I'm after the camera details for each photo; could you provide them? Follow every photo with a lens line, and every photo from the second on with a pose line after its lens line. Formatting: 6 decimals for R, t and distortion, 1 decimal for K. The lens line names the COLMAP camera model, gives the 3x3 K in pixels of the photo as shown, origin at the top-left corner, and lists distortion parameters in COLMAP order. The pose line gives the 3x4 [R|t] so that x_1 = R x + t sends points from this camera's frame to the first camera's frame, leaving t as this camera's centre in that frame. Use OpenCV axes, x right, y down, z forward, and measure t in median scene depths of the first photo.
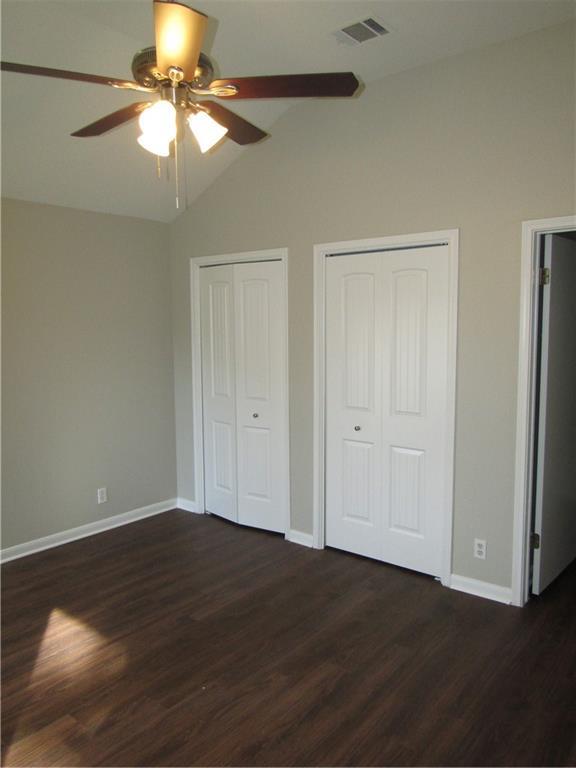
lens RADIAL K [[586.4, 0, 291.7], [0, 586.4, 387.8], [0, 0, 1]] dist [-0.006708, -0.004595]
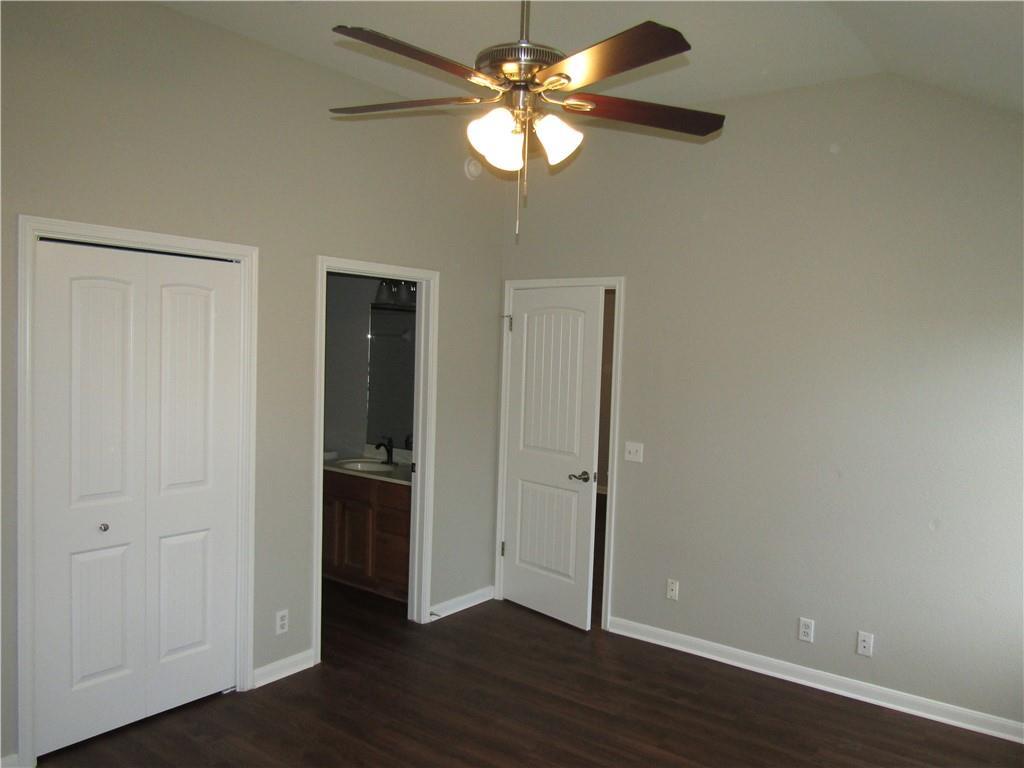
lens RADIAL K [[781.9, 0, 509.7], [0, 781.9, 391.1], [0, 0, 1]] dist [-0.006708, -0.004595]
pose [[-0.023004, -0.044361, 0.998751, -0.819557], [0.084229, 0.995377, 0.046151, -0.086783], [-0.996181, 0.085186, -0.019162, 0.663842]]
